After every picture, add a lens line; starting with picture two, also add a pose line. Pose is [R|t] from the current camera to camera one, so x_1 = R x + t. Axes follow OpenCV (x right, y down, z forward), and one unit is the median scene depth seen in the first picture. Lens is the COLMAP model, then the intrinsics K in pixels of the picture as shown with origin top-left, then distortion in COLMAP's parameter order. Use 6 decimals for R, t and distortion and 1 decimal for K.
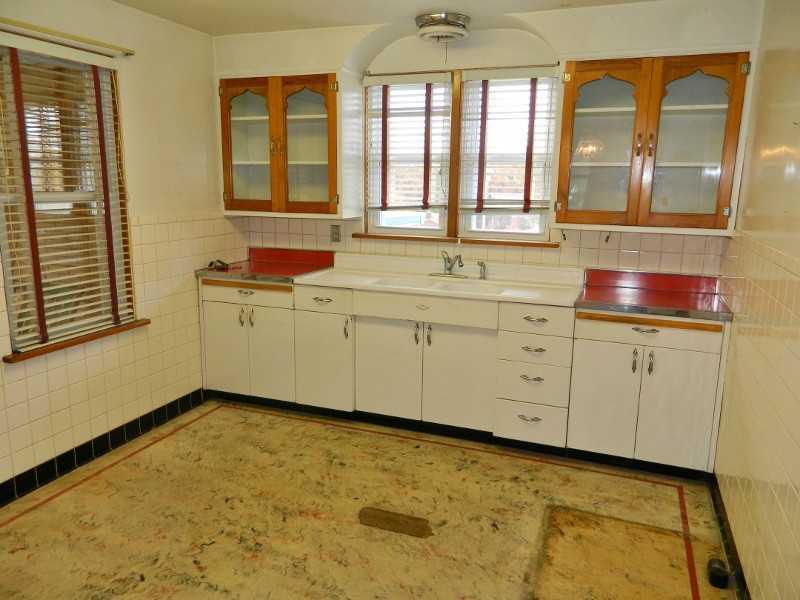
lens RADIAL K [[624.4, 0, 400.0], [0, 624.4, 300.0], [0, 0, 1]] dist [0.046748, 0.002197]
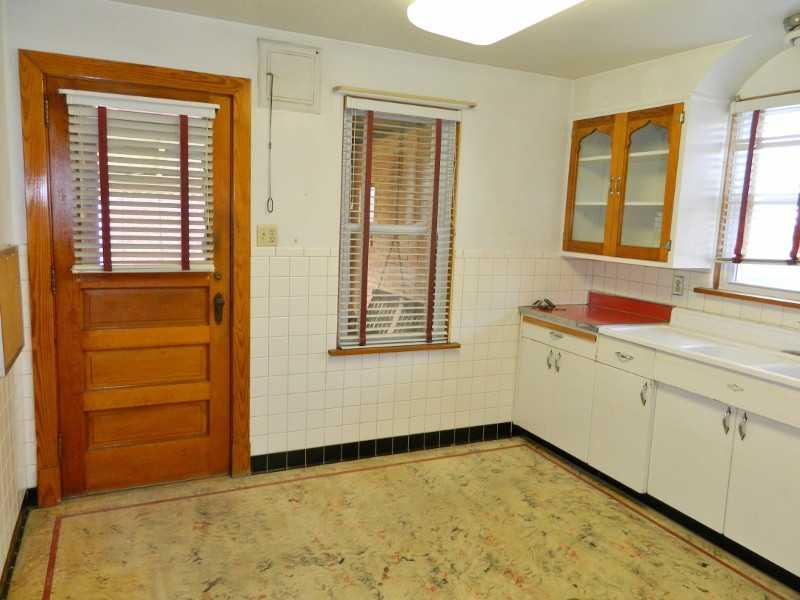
lens RADIAL K [[624.4, 0, 400.0], [0, 624.4, 300.0], [0, 0, 1]] dist [0.046748, 0.002197]
pose [[0.720917, 0.119300, -0.682676, 0.239218], [-0.169074, 0.985583, -0.006311, -0.018684], [0.672081, 0.119973, 0.730694, 0.124819]]
